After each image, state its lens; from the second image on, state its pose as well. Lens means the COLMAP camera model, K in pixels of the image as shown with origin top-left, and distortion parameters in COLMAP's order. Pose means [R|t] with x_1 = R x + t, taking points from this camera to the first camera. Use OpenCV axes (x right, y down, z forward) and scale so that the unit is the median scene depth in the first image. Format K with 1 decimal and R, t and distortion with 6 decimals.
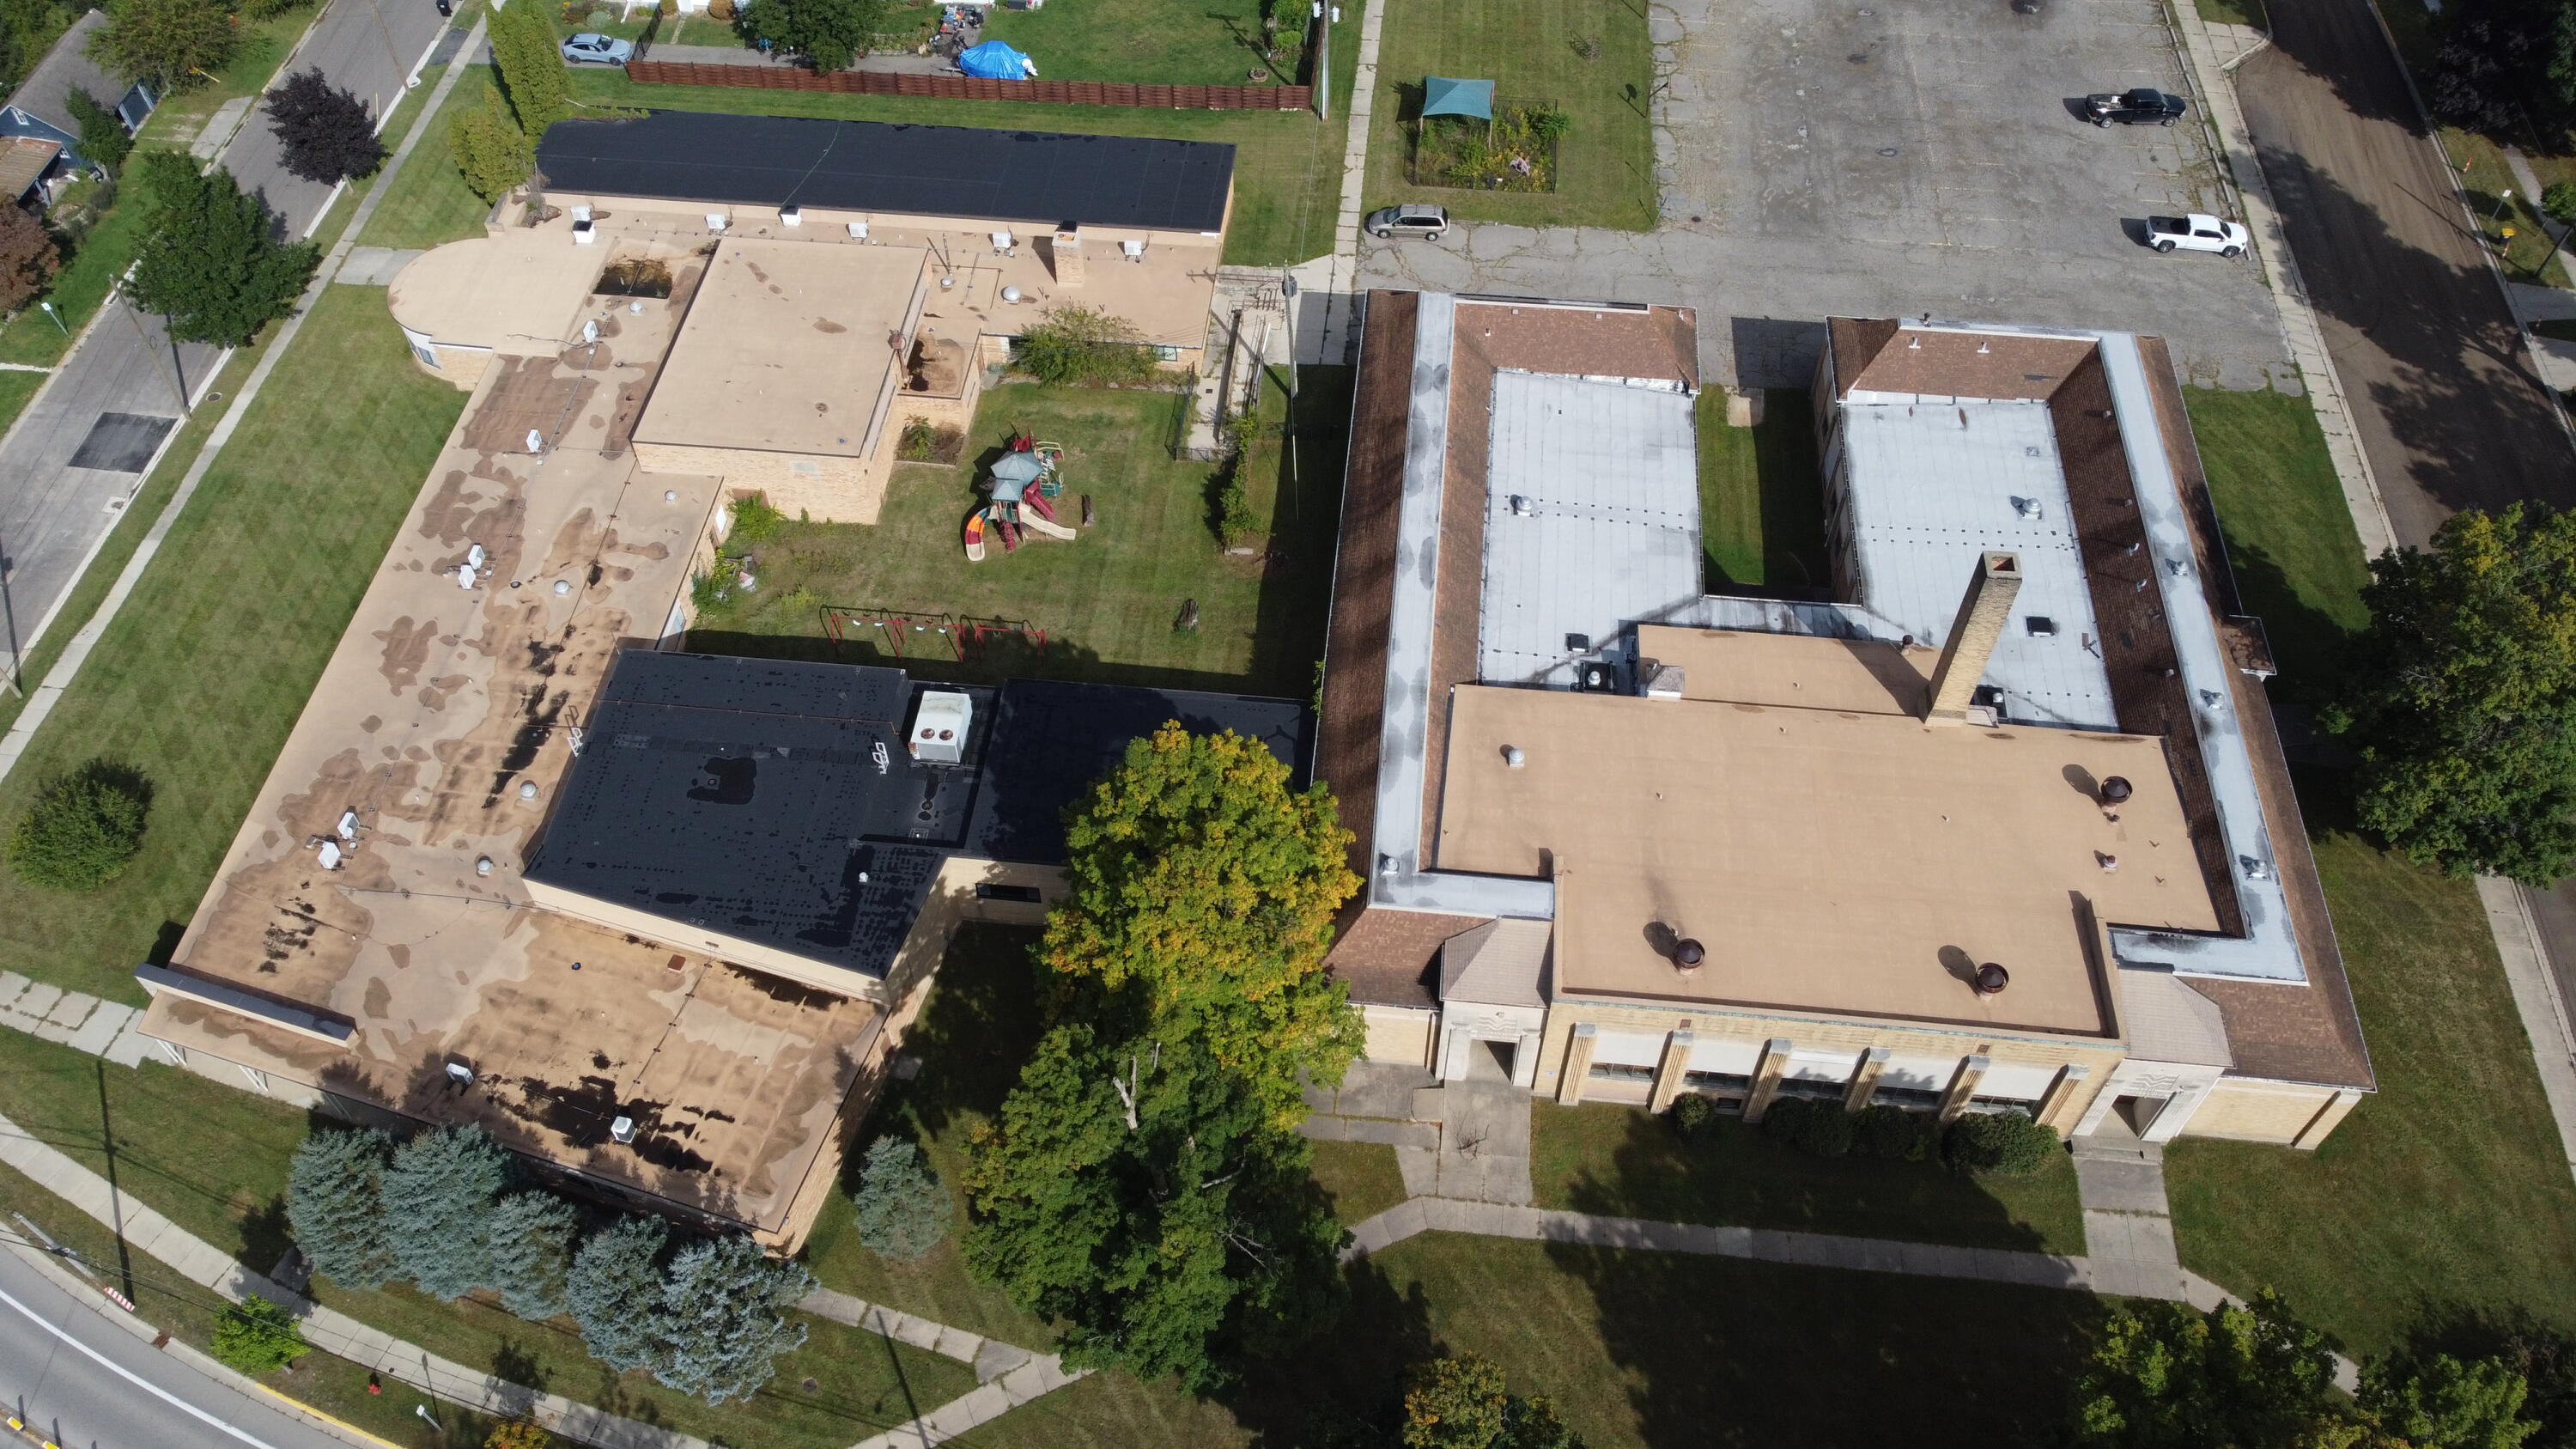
lens RADIAL K [[1948.0, 0, 1283.5], [0, 1948.0, 718.1], [0, 0, 1]] dist [0.001368, -0.005281]
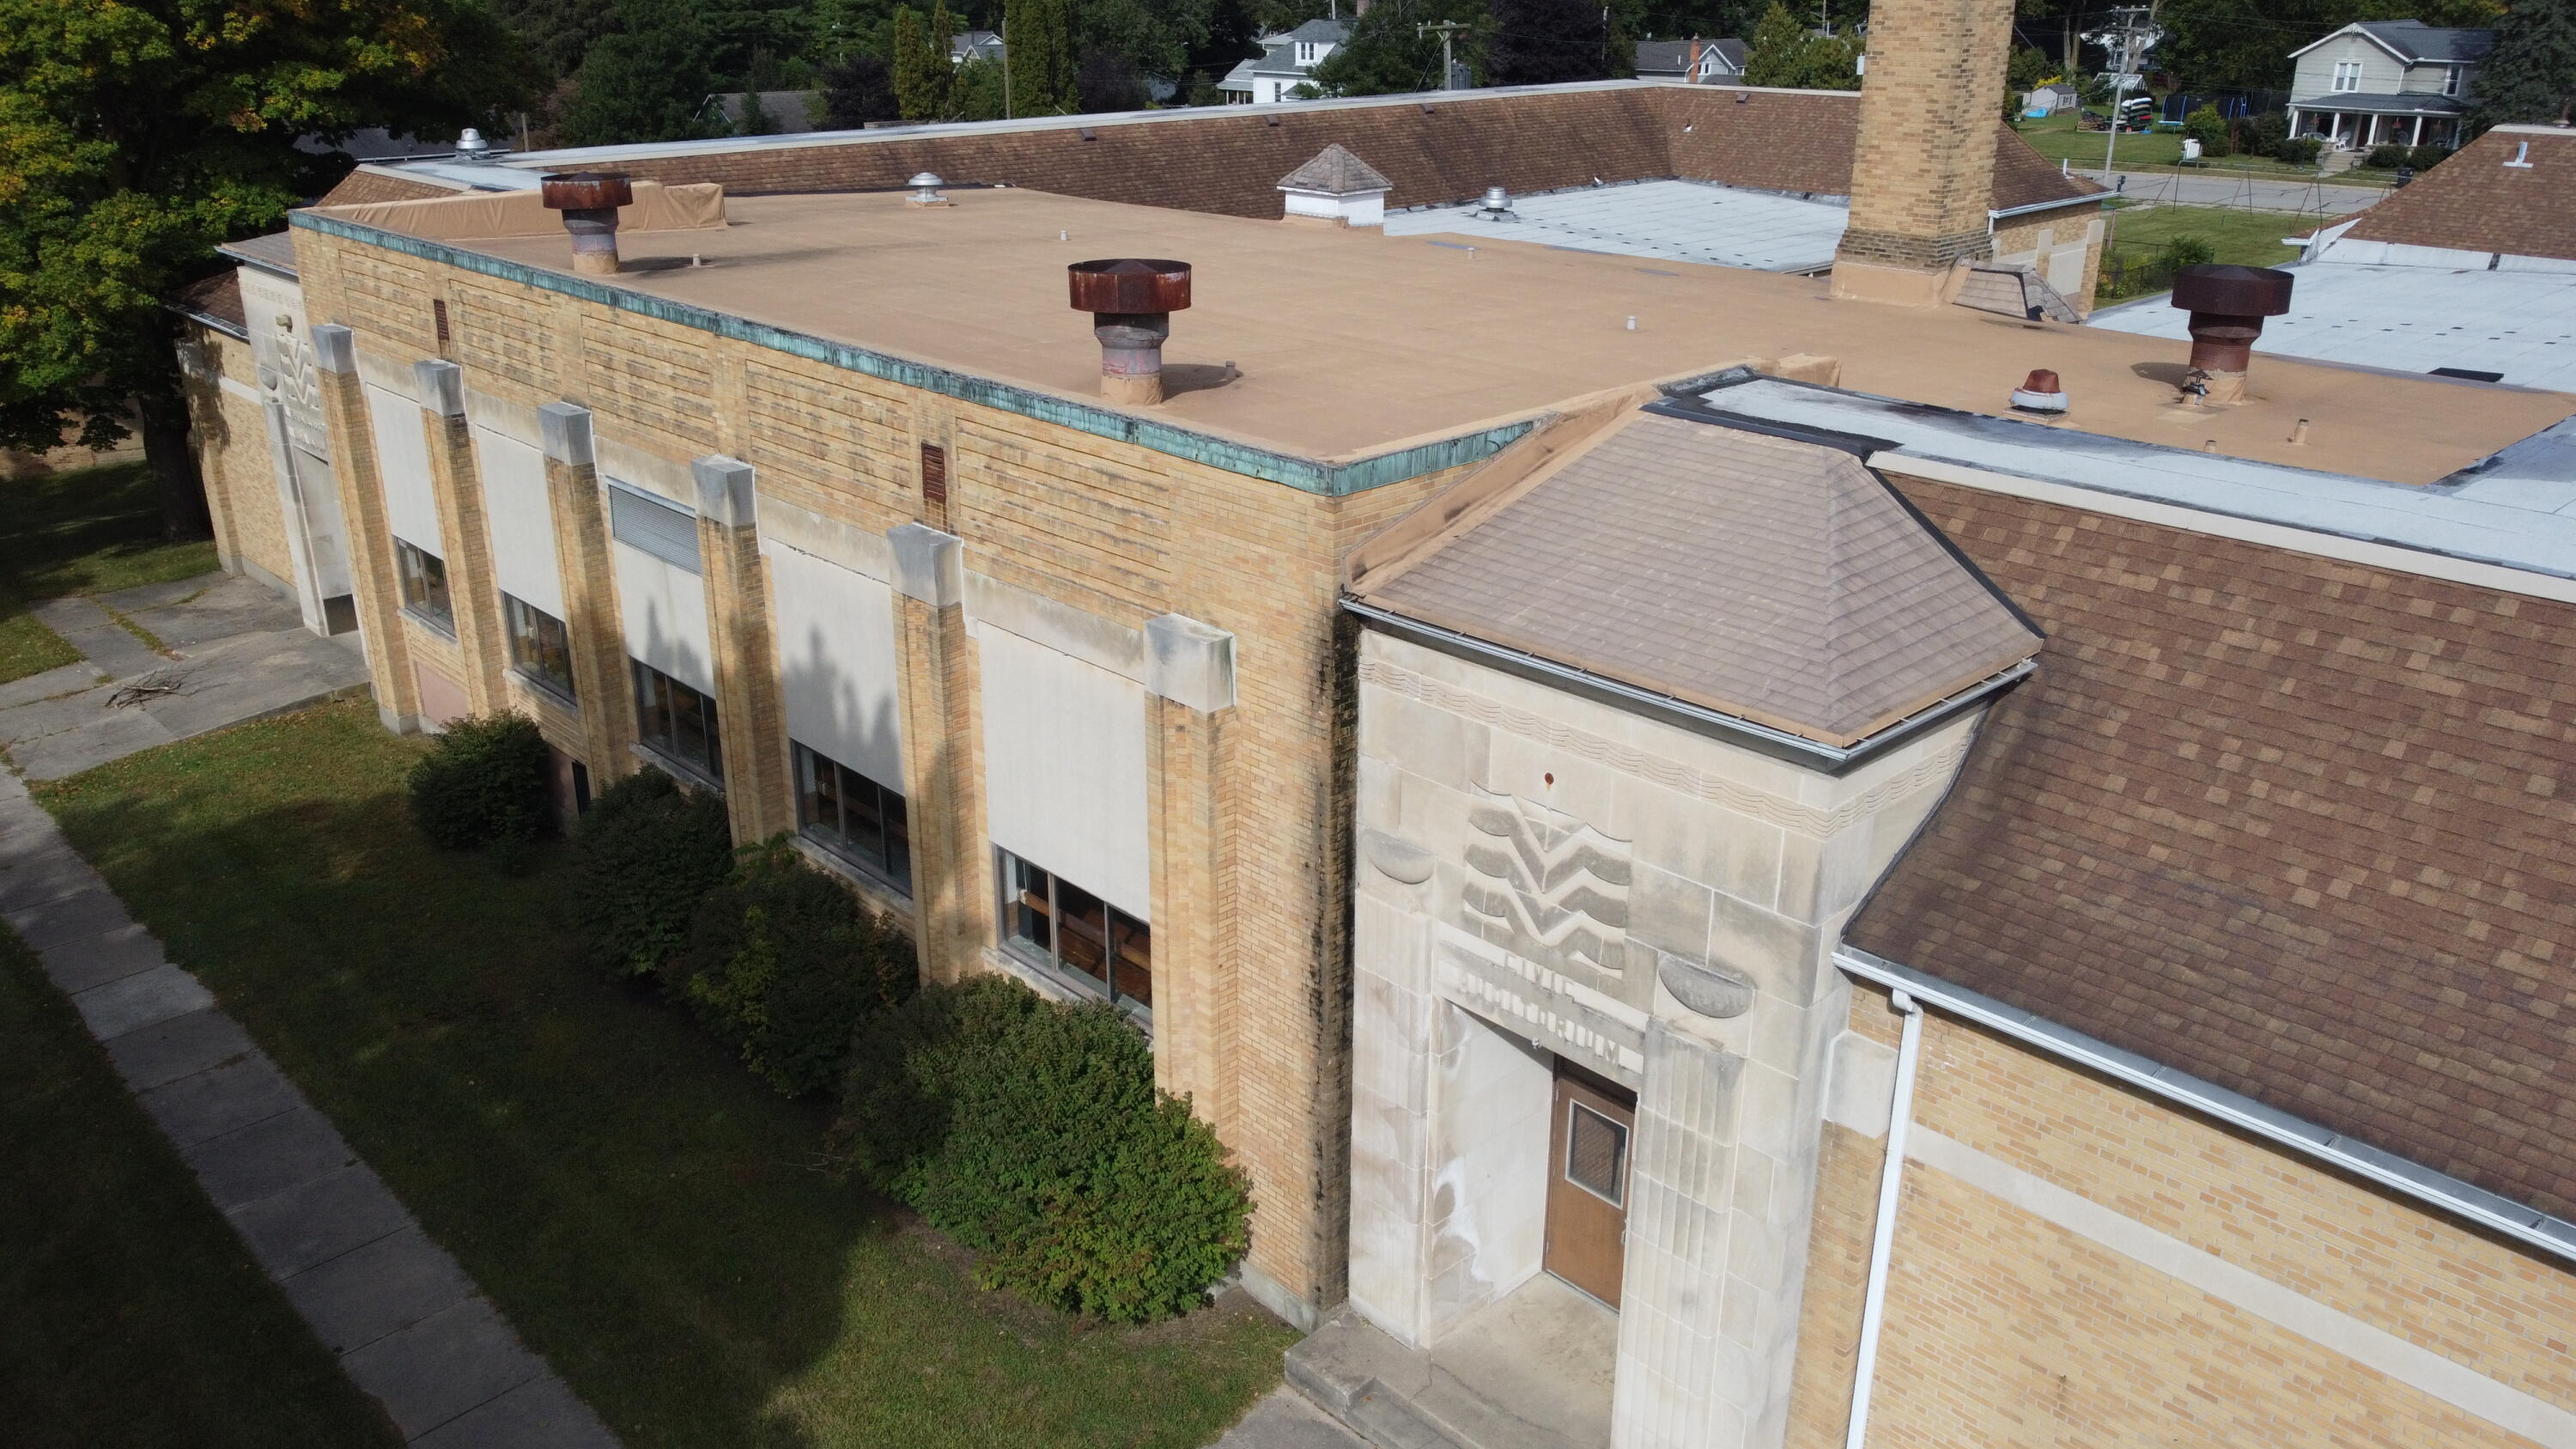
lens RADIAL K [[1948.0, 0, 1284.7], [0, 1948.0, 720.6], [0, 0, 1]] dist [0.001368, -0.005281]
pose [[0.759564, 0.237102, -0.605677, 0.452696], [-0.505951, 0.800565, -0.321106, 0.206901], [0.408749, 0.550343, 0.728043, 0.713038]]
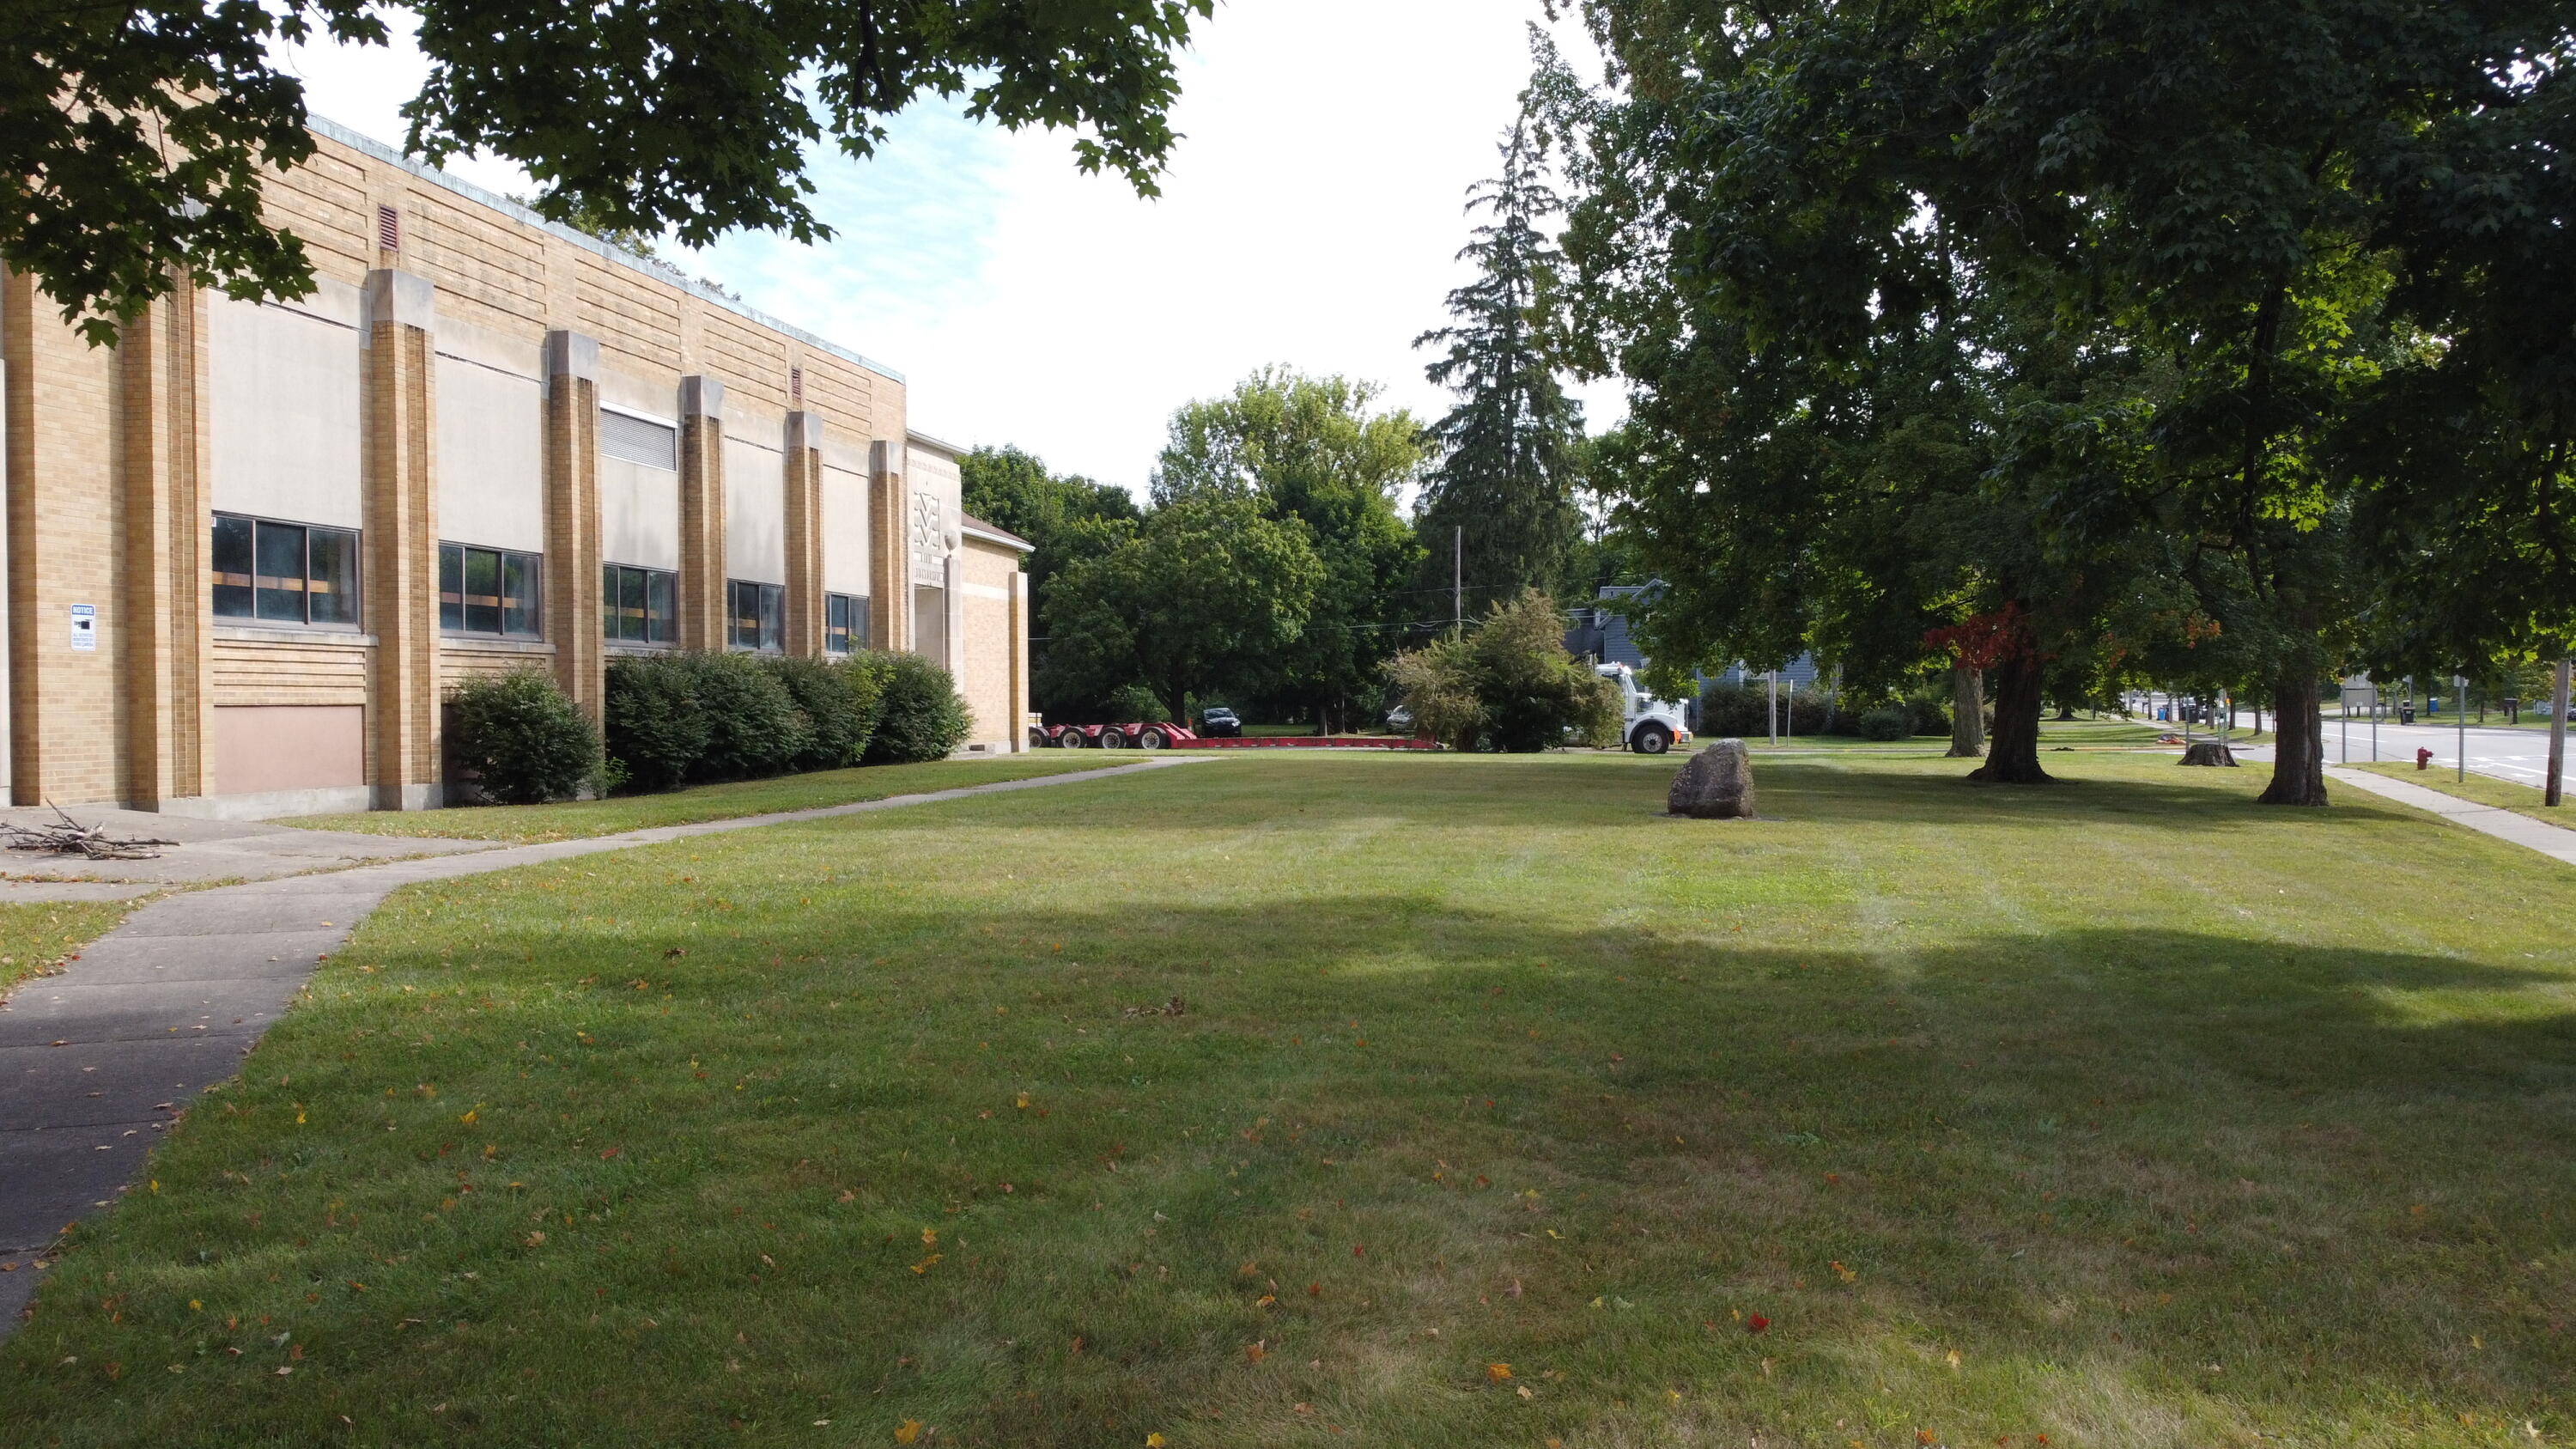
lens RADIAL K [[1948.0, 0, 1284.1], [0, 1948.0, 724.7], [0, 0, 1]] dist [0.001368, -0.005281]
pose [[0.084132, -0.013165, 0.996368, -0.070066], [0.776294, 0.627766, -0.057255, 0.275860], [-0.624732, 0.778291, 0.063035, 0.799240]]
